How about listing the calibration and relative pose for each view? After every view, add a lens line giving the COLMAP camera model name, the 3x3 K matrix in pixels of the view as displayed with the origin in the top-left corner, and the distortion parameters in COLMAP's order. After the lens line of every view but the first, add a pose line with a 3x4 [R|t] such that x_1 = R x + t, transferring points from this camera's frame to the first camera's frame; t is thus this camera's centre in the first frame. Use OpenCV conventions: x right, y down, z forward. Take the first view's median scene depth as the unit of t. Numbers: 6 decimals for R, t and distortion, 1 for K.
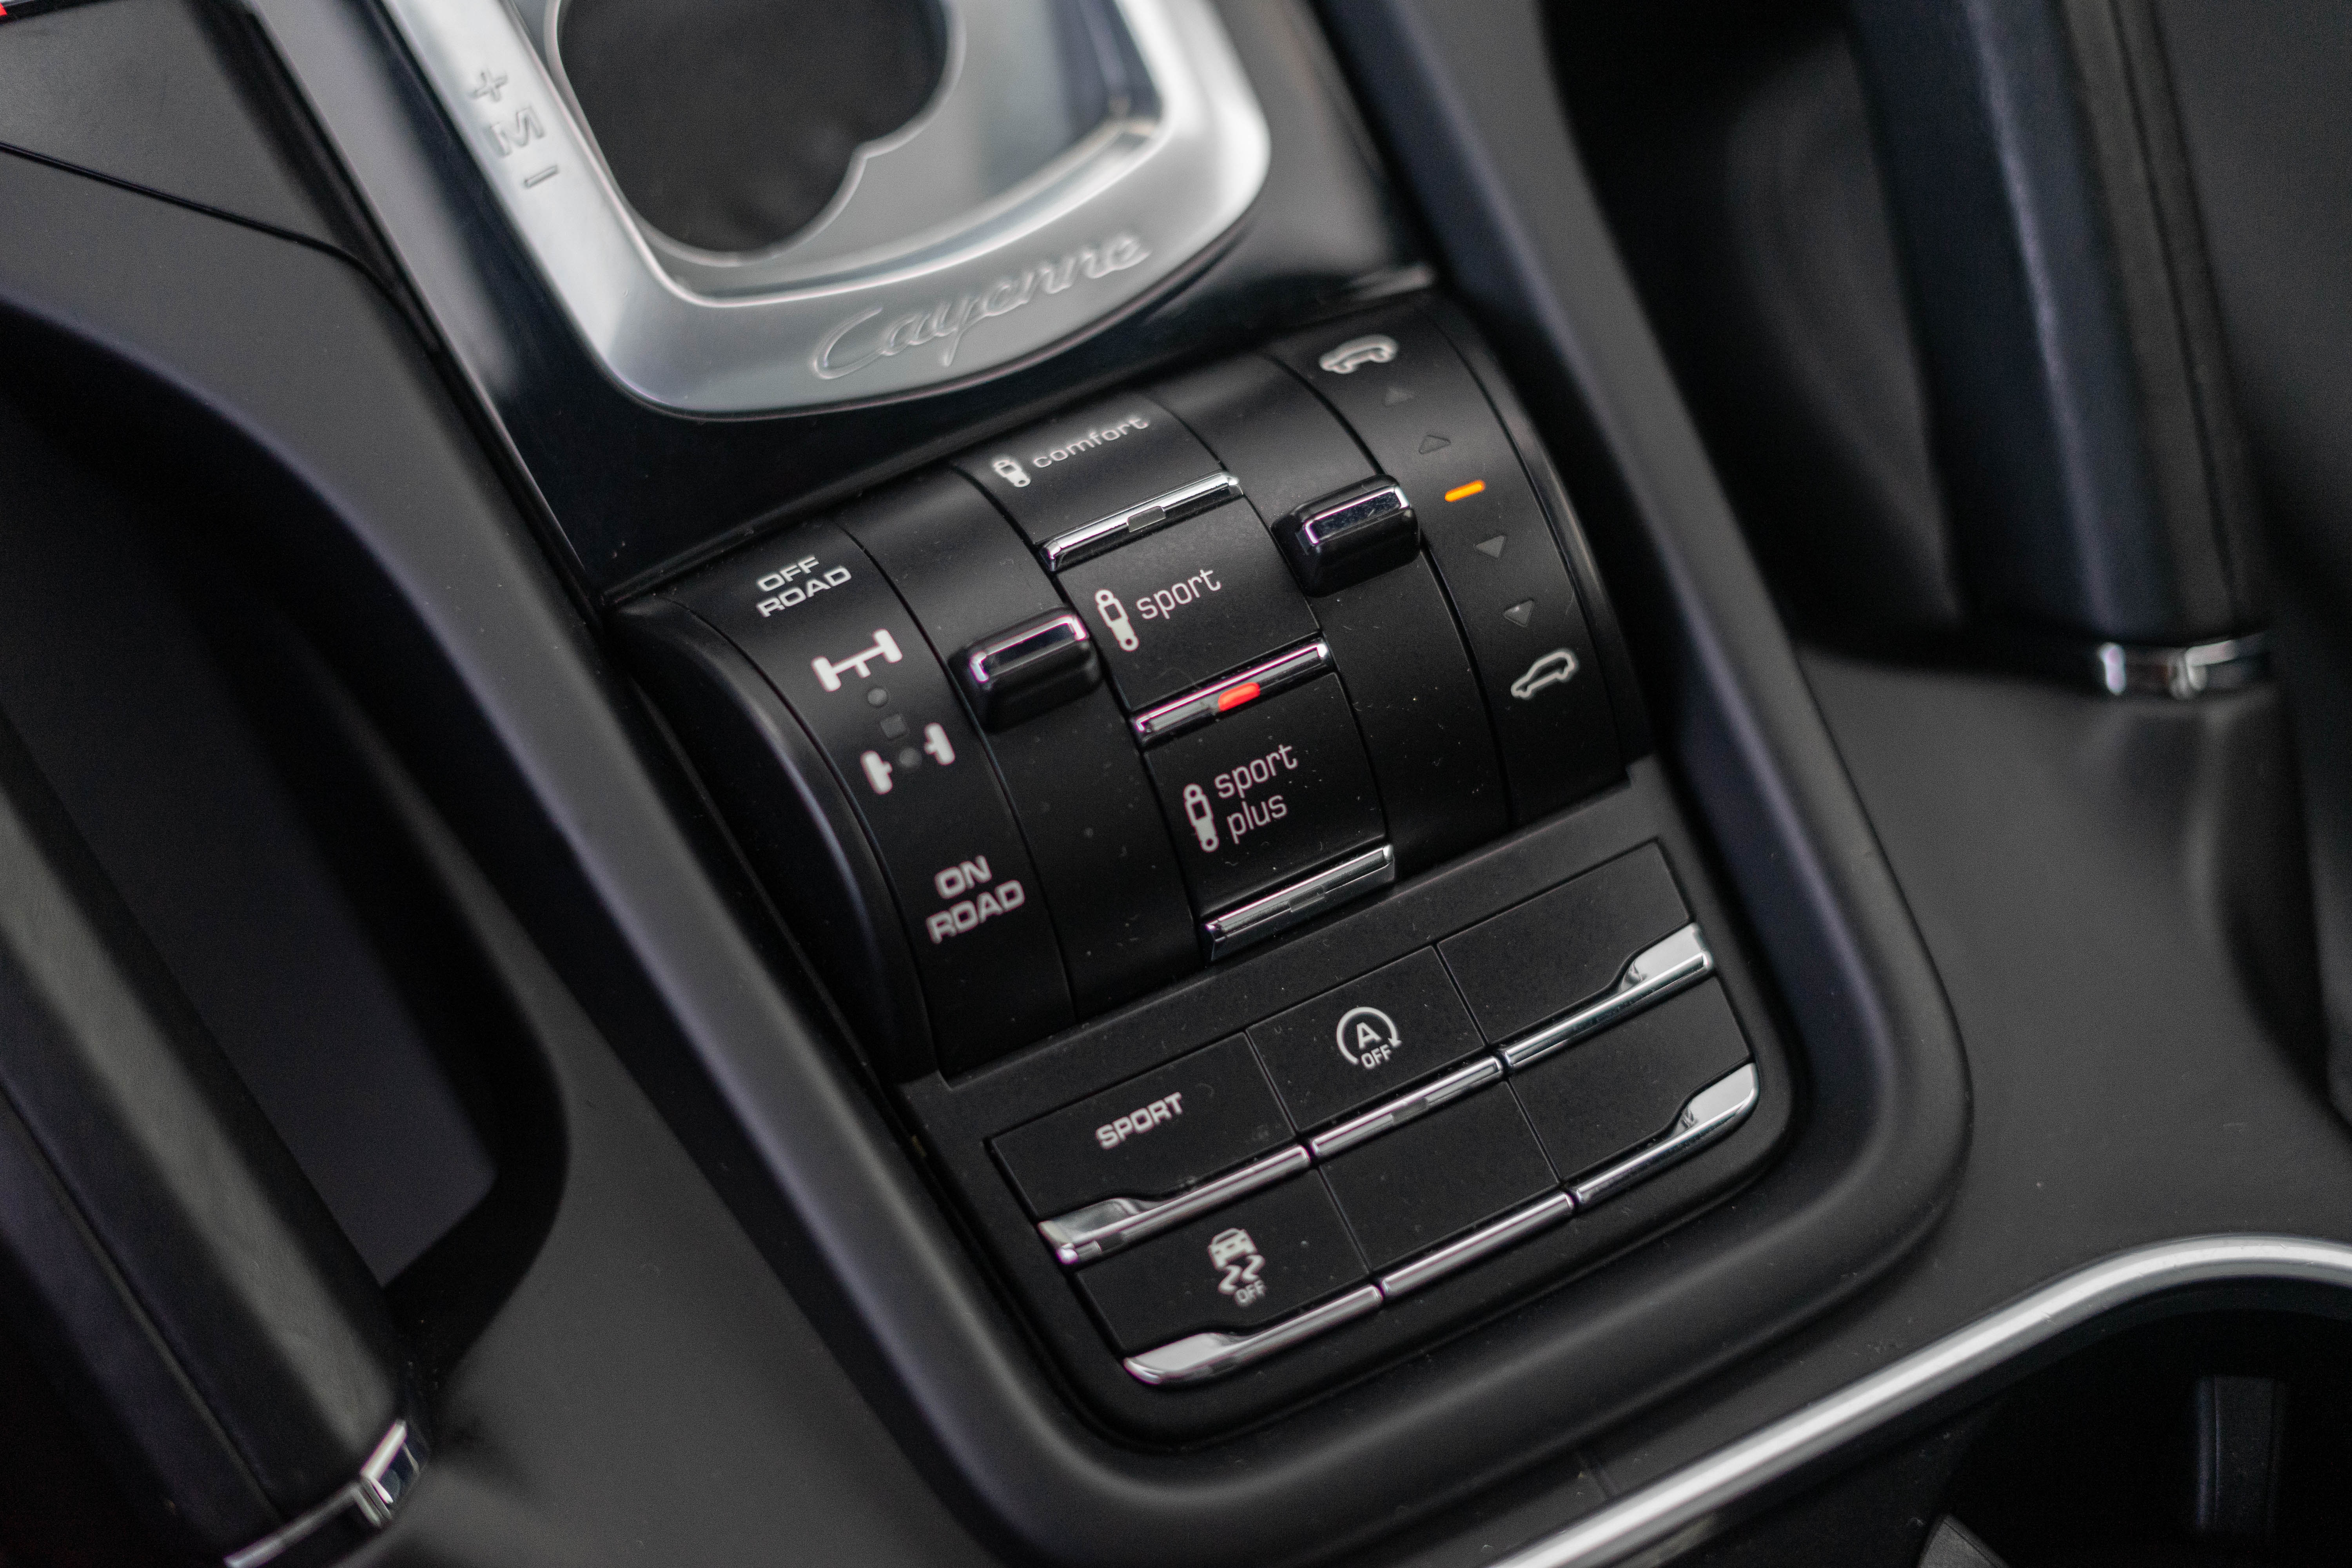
lens RADIAL K [[3508.1, 0, 1176.0], [0, 3508.1, 784.0], [0, 0, 1]] dist [-0.027170, 0.027453]
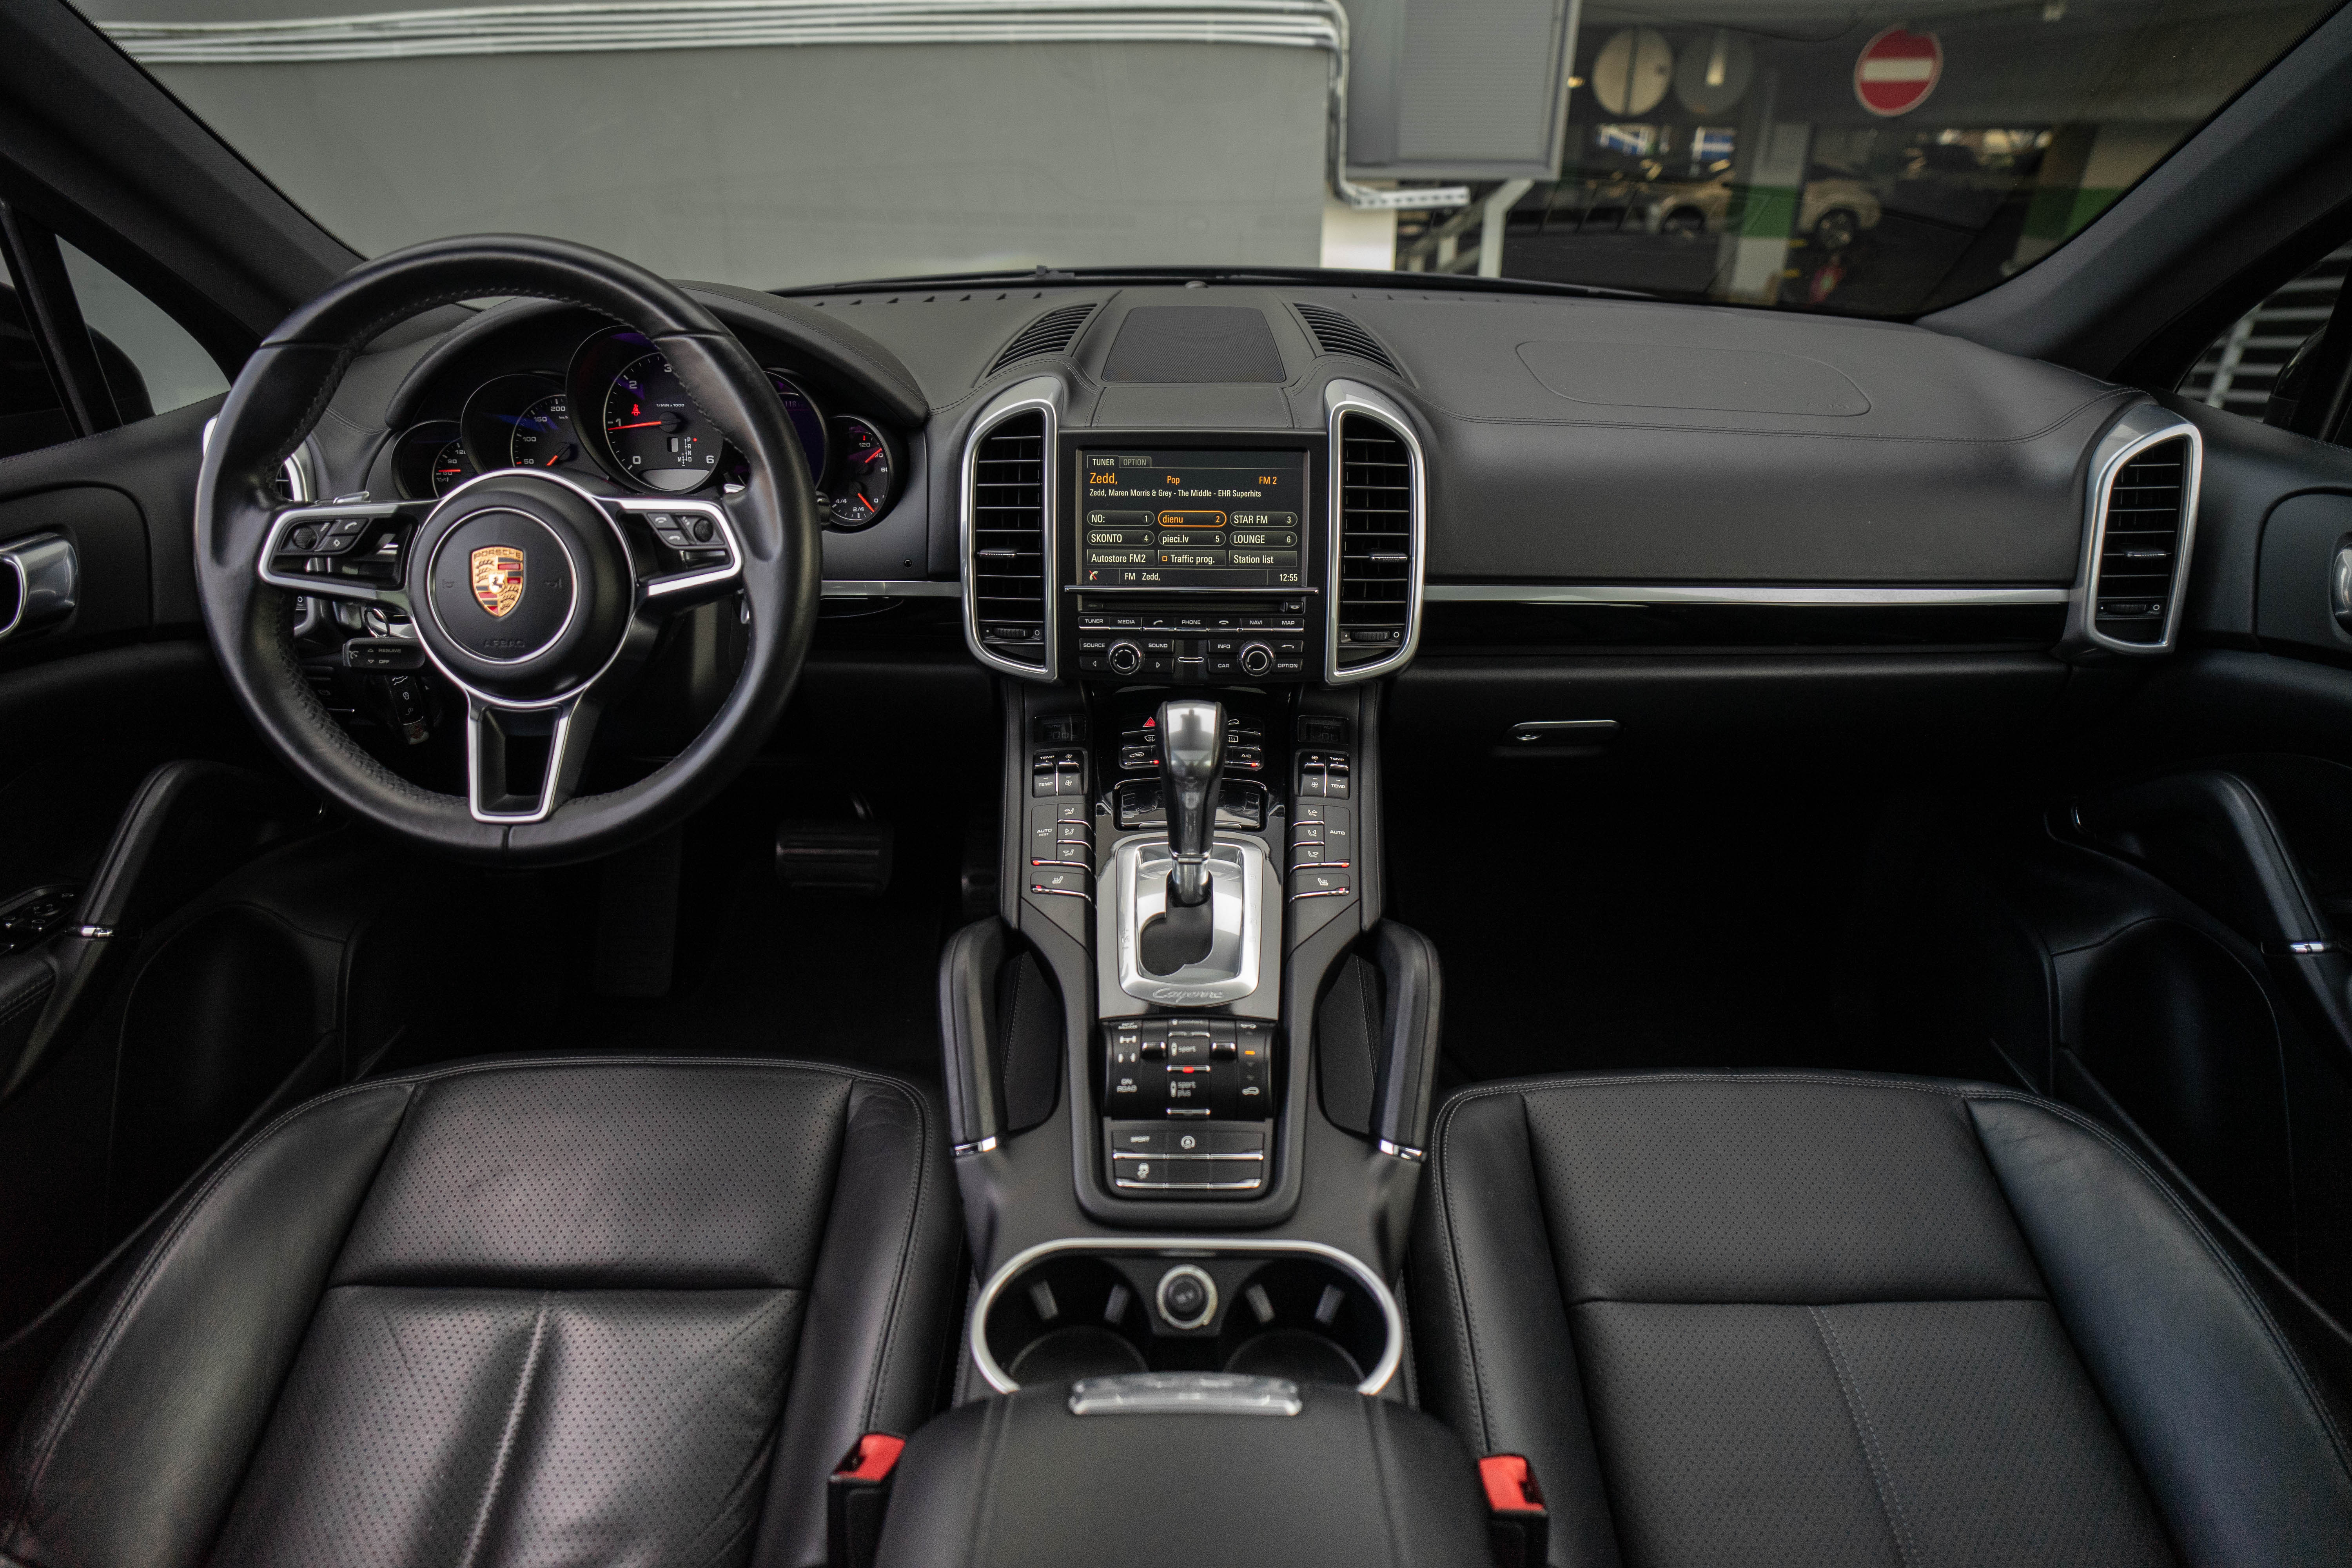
lens RADIAL K [[1229.6, 0, 1182.1], [0, 1229.6, 776.1], [0, 0, 1]] dist [-0.056301, 0.029512]
pose [[0.876125, 0.224172, -0.426793, 0.694307], [-0.381572, 0.863530, -0.329727, 0.204181], [0.294633, 0.451734, 0.842097, -0.751027]]
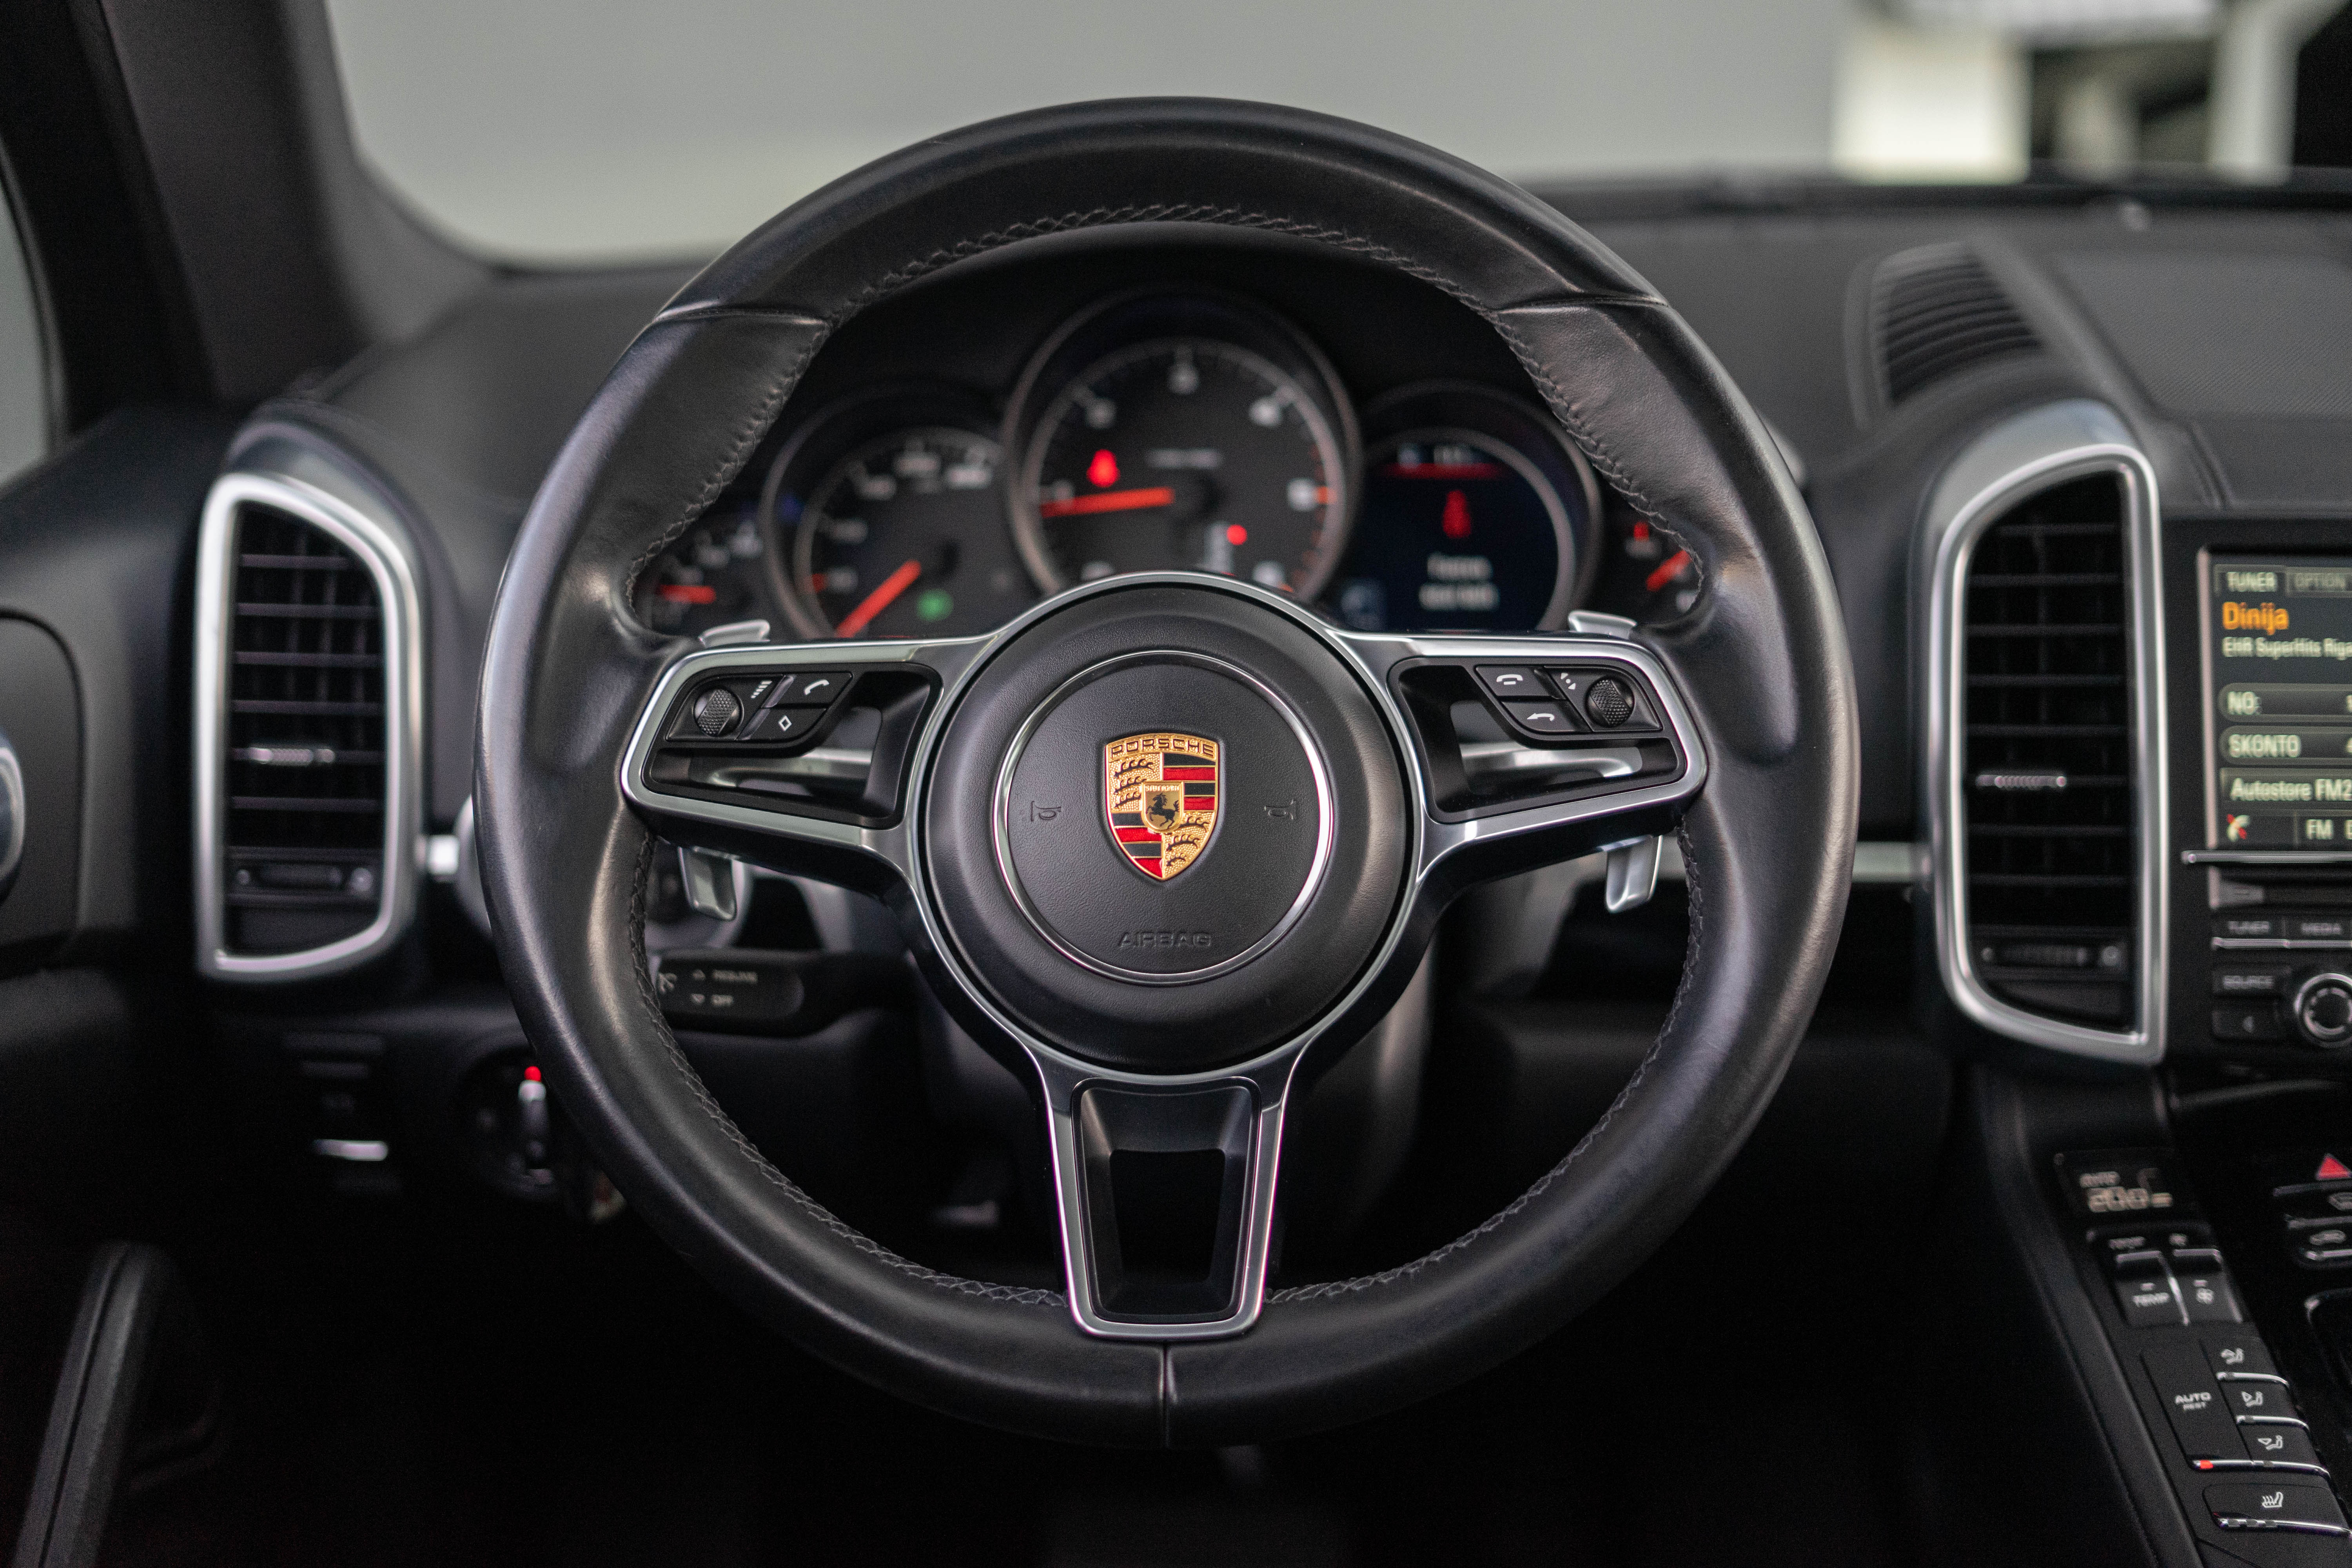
lens RADIAL K [[3548.8, 0, 1168.6], [0, 3548.8, 776.6], [0, 0, 1]] dist [-0.024730, -0.008992]
pose [[0.875652, 0.123572, -0.466866, 0.086241], [-0.382450, 0.767736, -0.514115, 1.015735], [0.294900, 0.628739, 0.719529, -1.457228]]
